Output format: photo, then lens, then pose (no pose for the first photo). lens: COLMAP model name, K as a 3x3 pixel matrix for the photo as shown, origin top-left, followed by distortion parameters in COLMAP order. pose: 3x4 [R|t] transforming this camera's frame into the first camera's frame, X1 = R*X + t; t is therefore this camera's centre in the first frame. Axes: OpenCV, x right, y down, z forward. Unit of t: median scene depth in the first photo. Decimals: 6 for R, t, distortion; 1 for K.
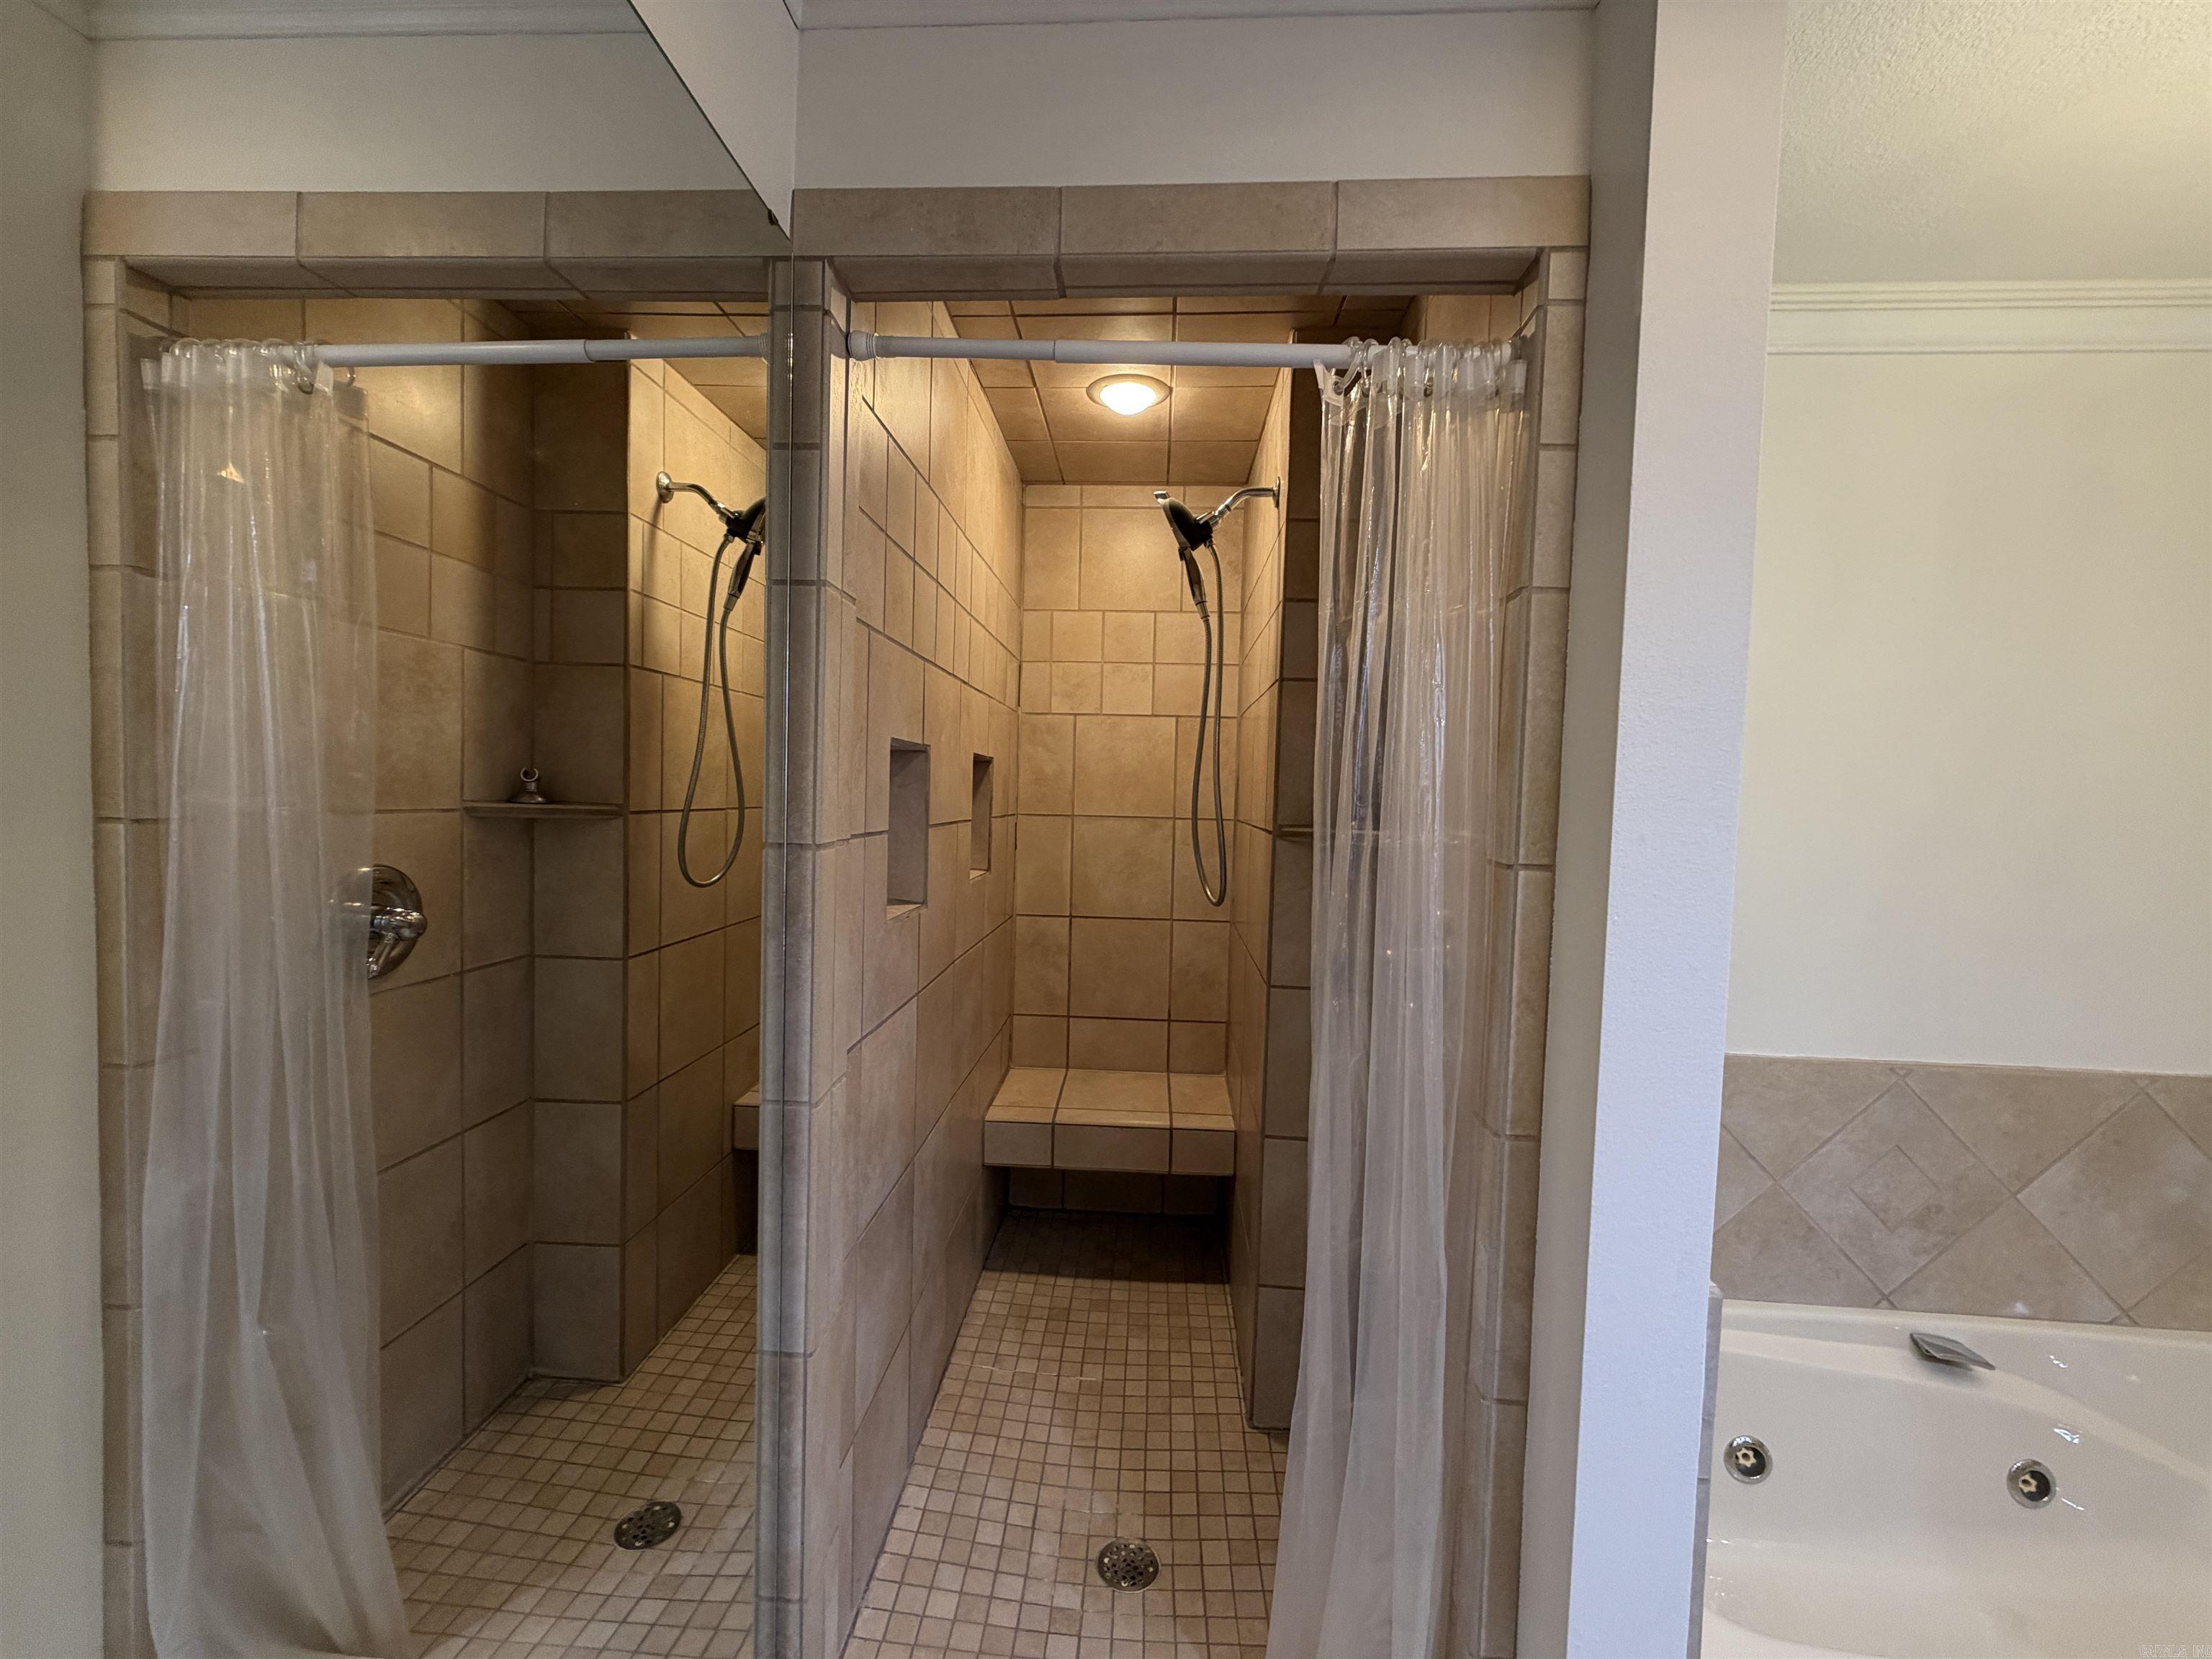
lens RADIAL K [[884.5, 0, 1098.0], [0, 884.5, 826.3], [0, 0, 1]] dist [0.000515, 0.000316]
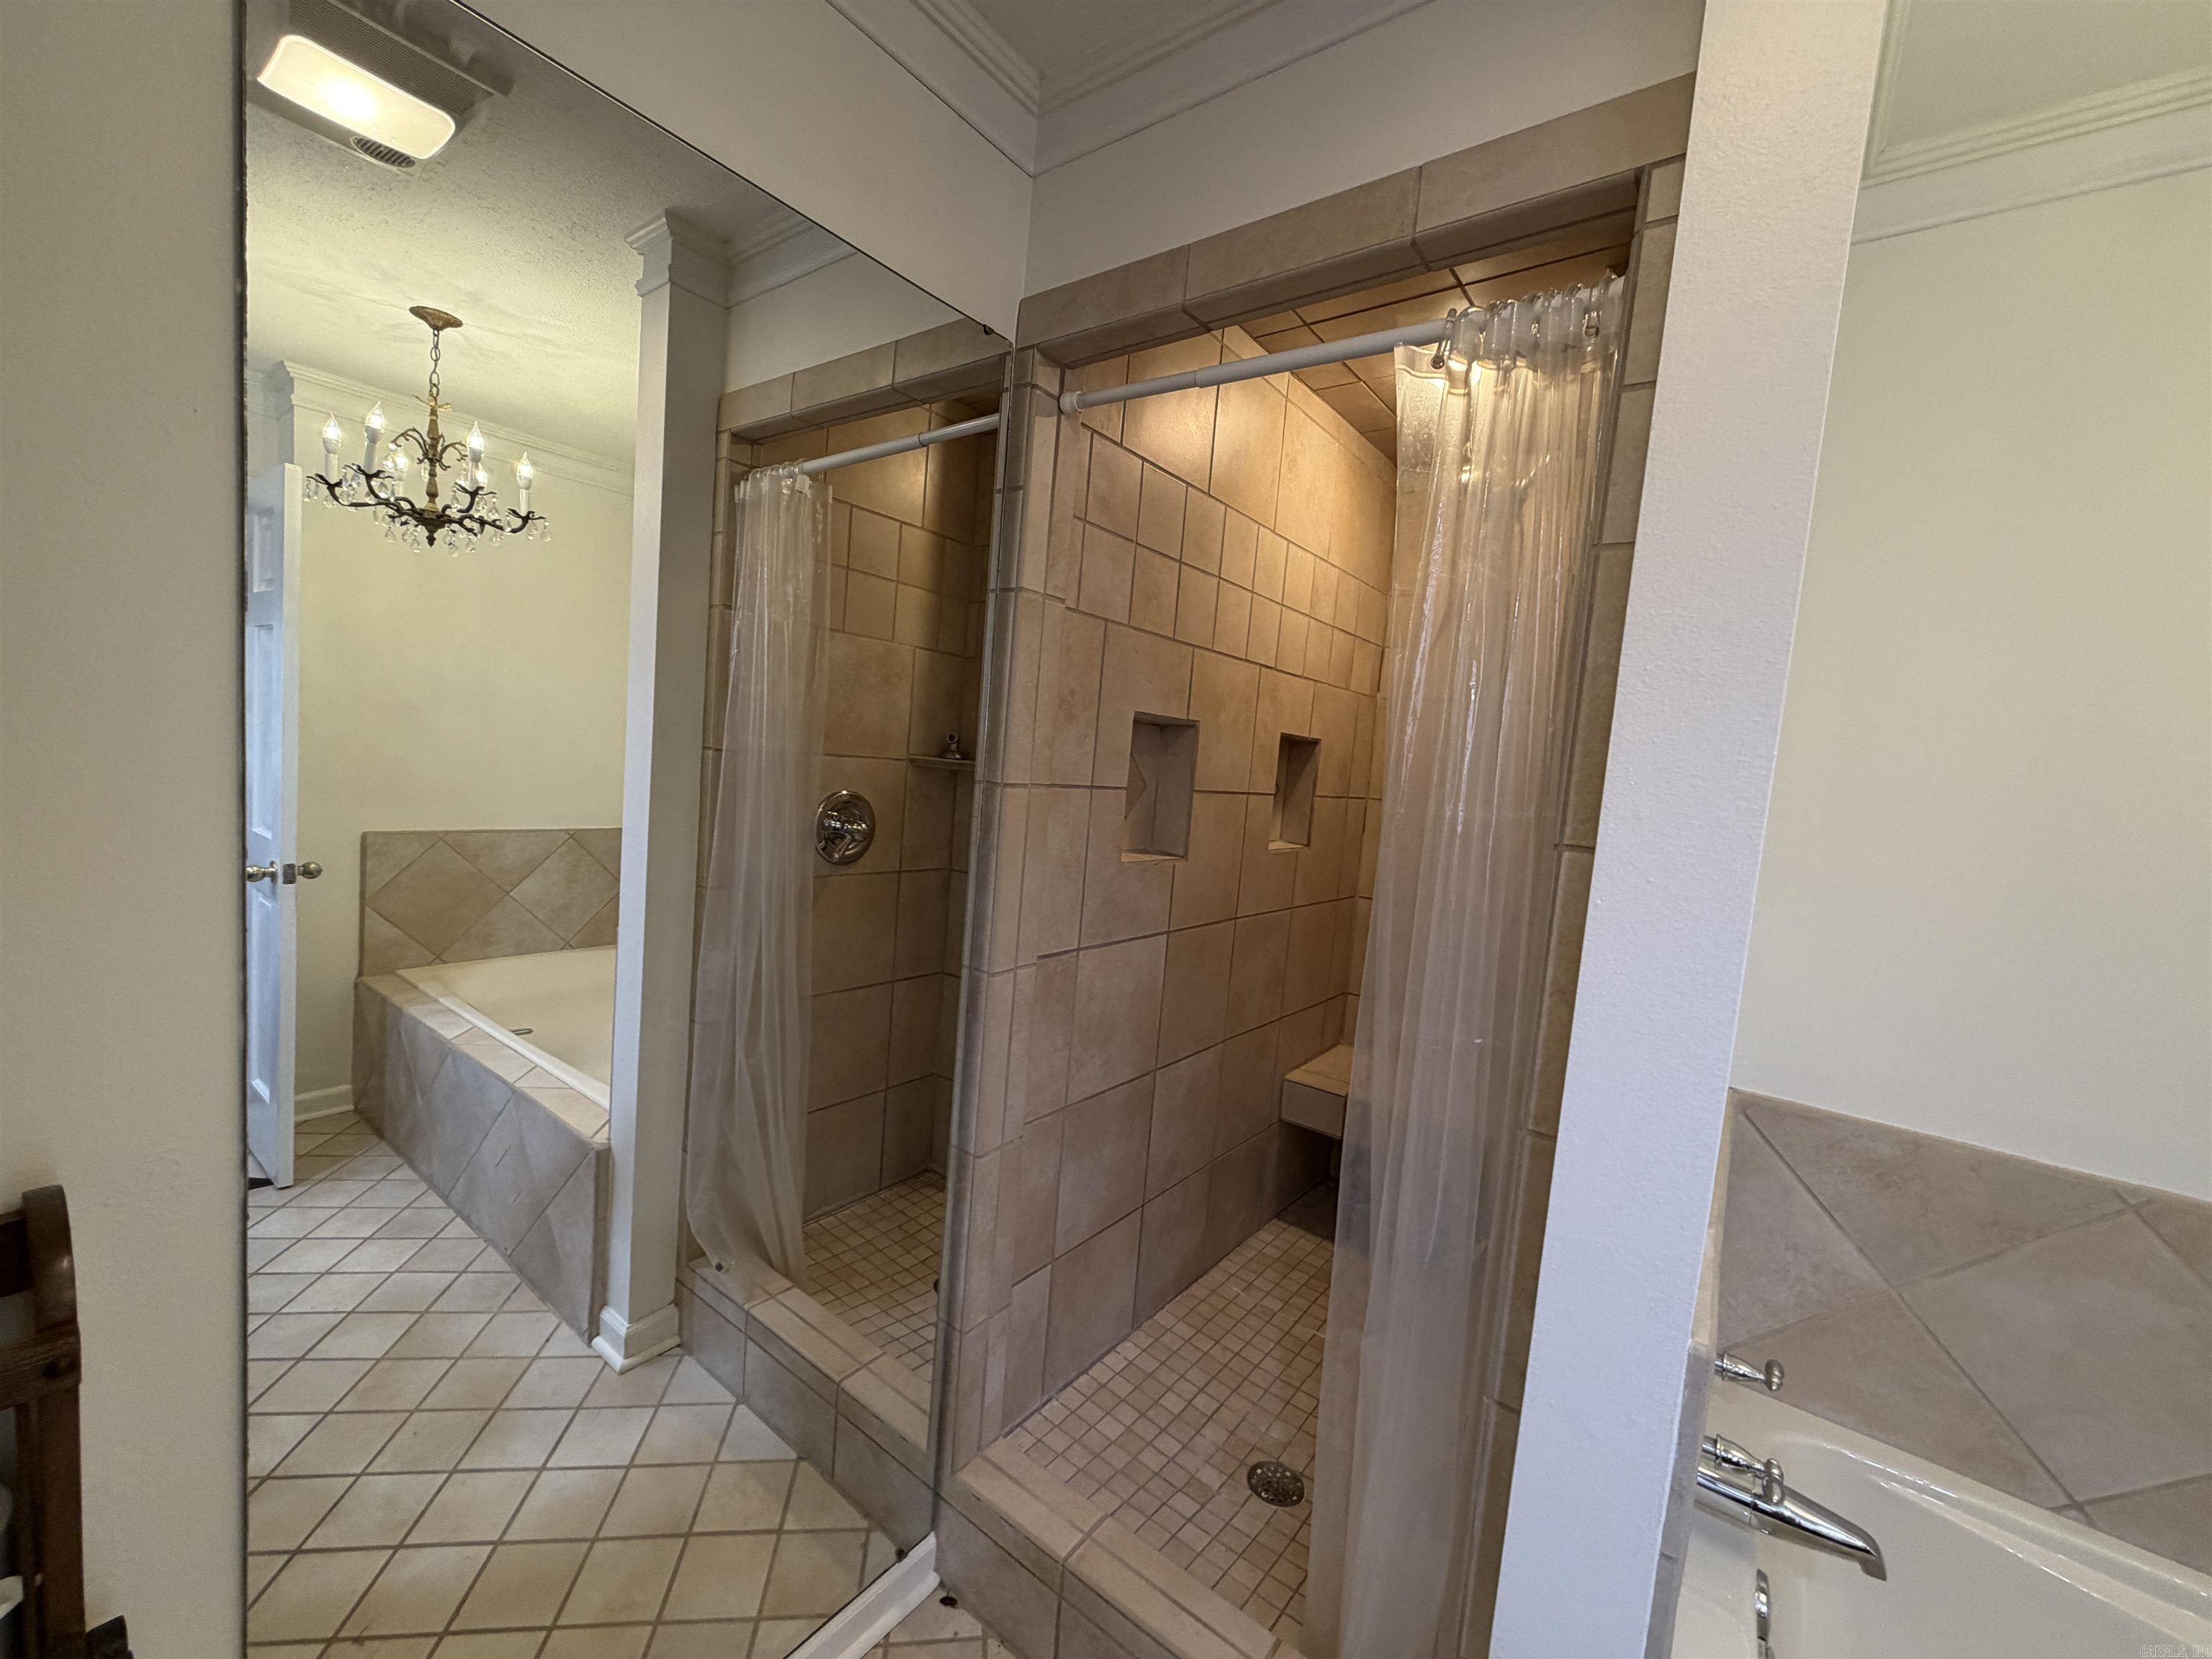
lens RADIAL K [[884.5, 0, 1098.0], [0, 884.5, 826.3], [0, 0, 1]] dist [0.000515, 0.000316]
pose [[0.829005, 0.083323, -0.552998, 0.348418], [-0.080442, 0.996322, 0.029530, 0.021464], [0.553425, 0.020004, 0.832659, -0.028777]]
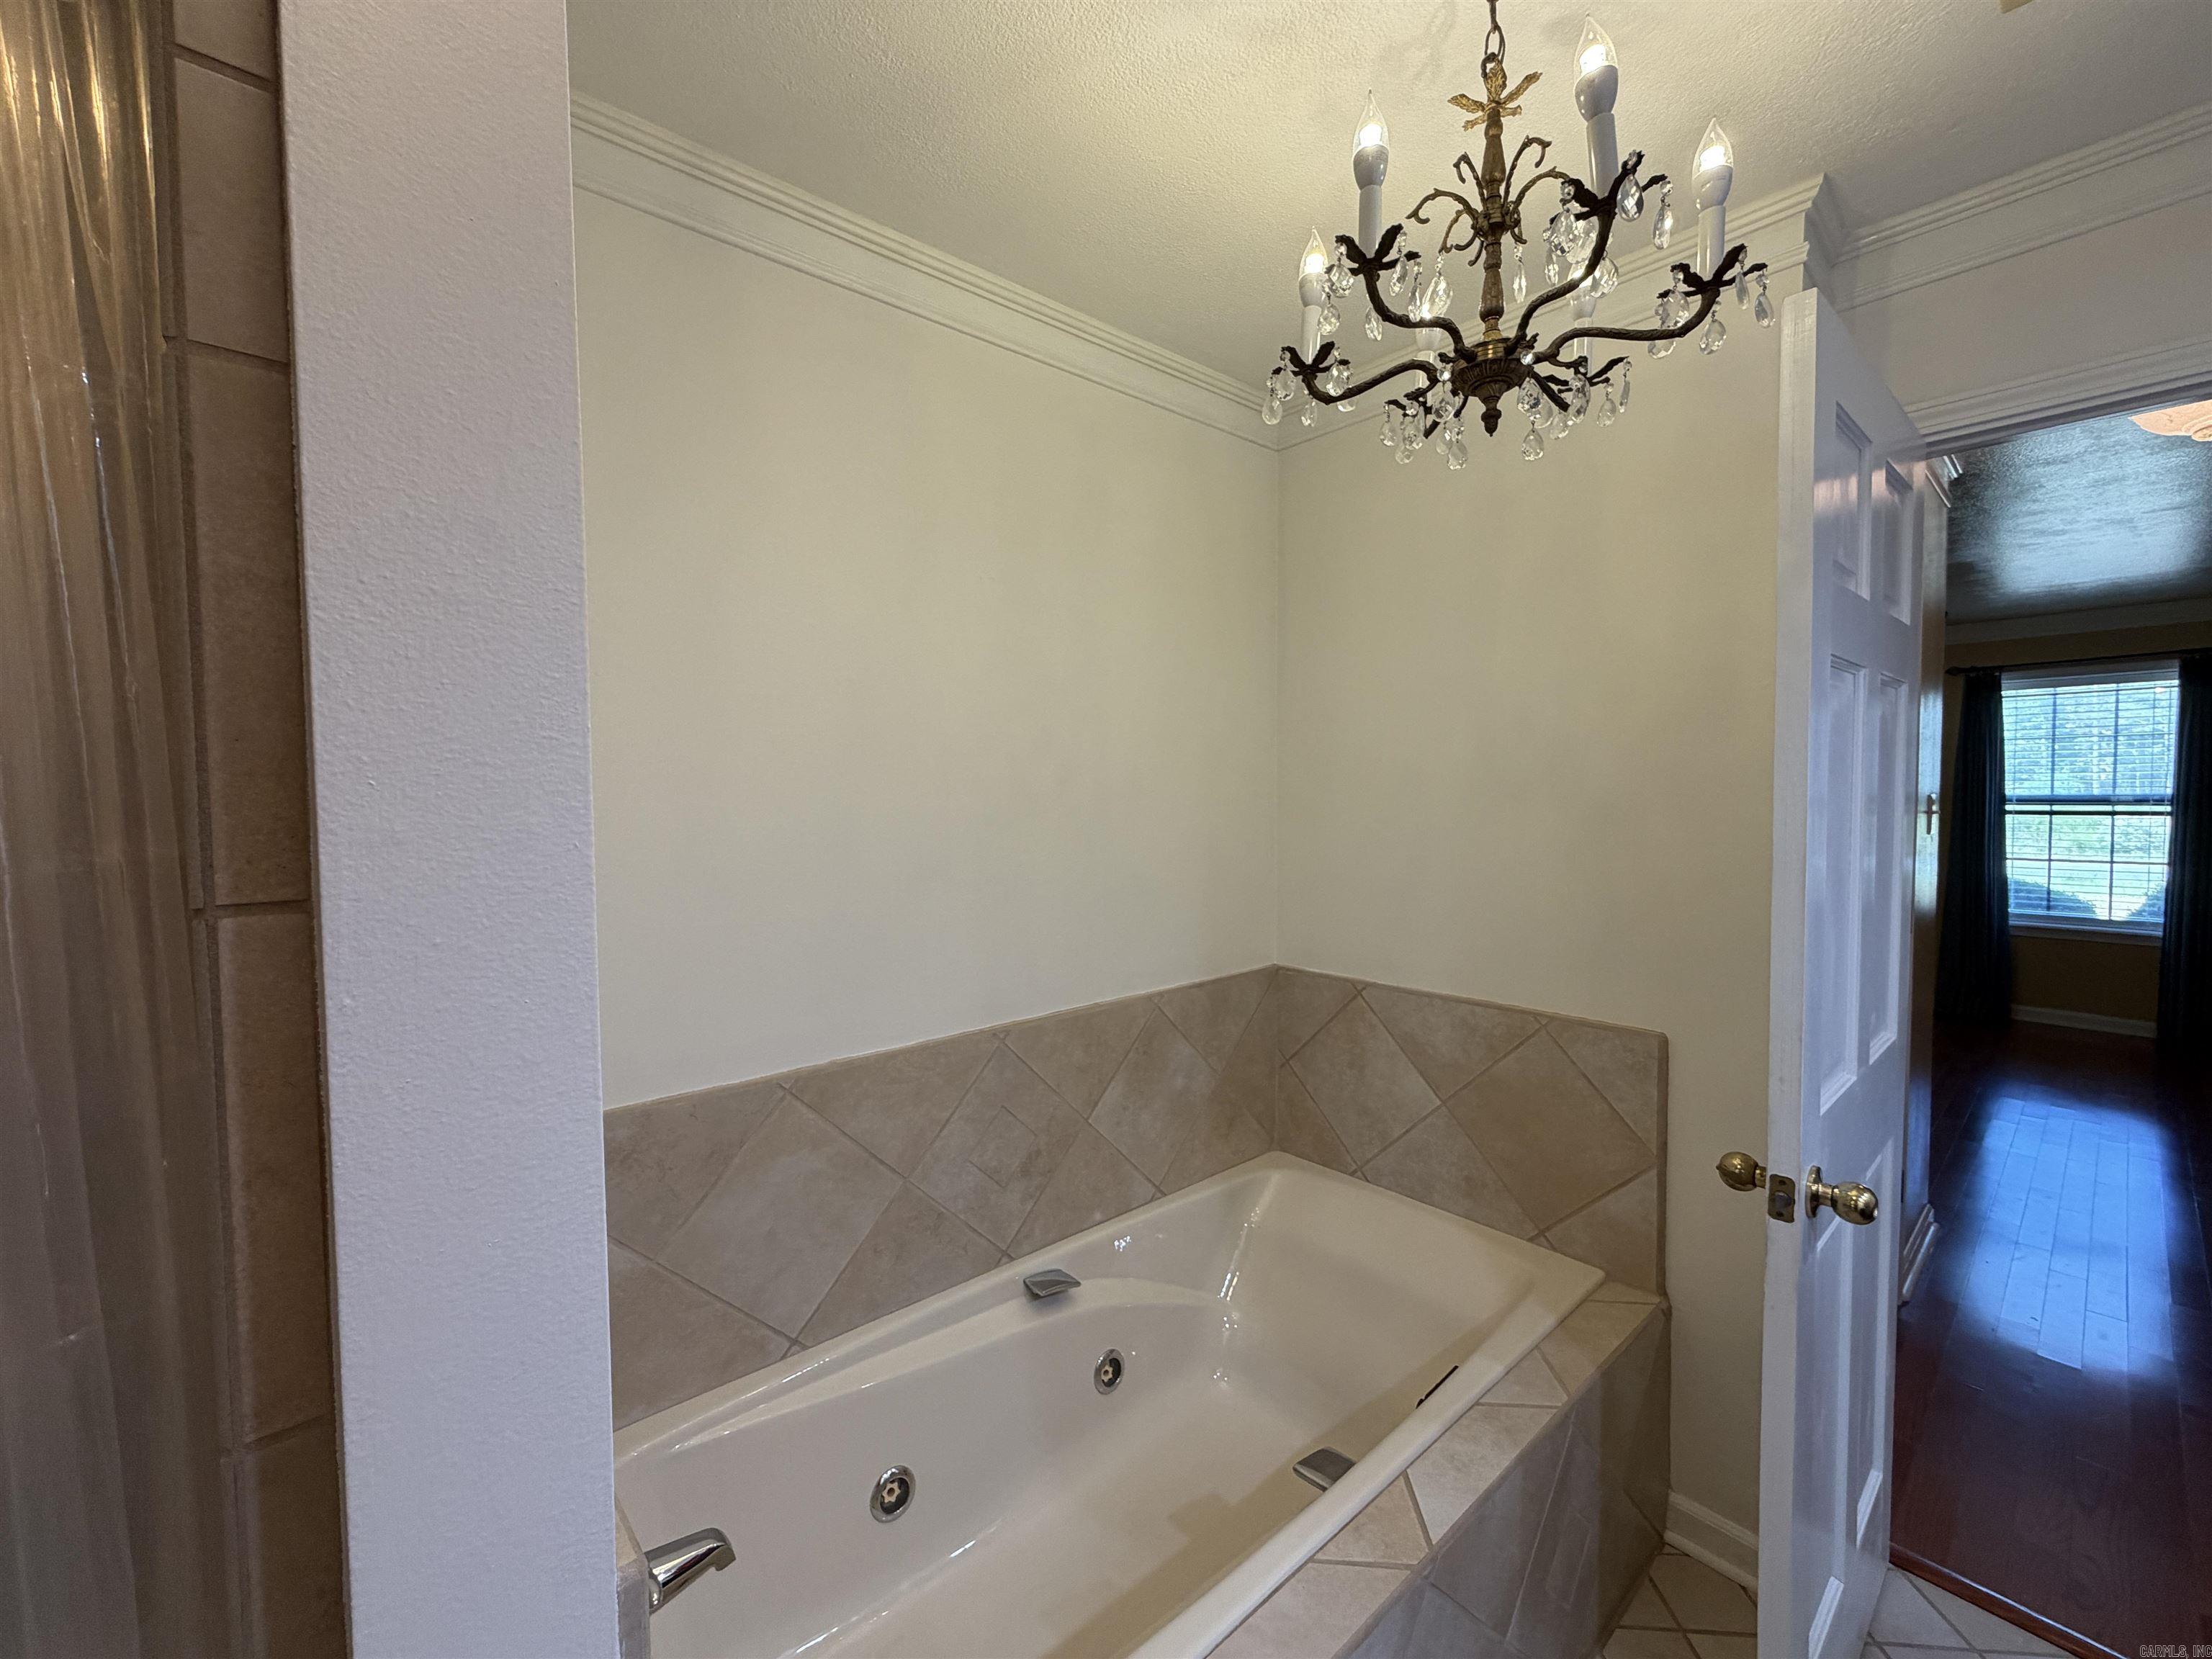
lens RADIAL K [[884.5, 0, 1098.0], [0, 884.5, 826.3], [0, 0, 1]] dist [0.000515, 0.000316]
pose [[0.714247, -0.066016, 0.696774, 0.290407], [0.060844, 0.997629, 0.032150, 0.007372], [-0.697244, 0.019431, 0.716570, 0.178987]]
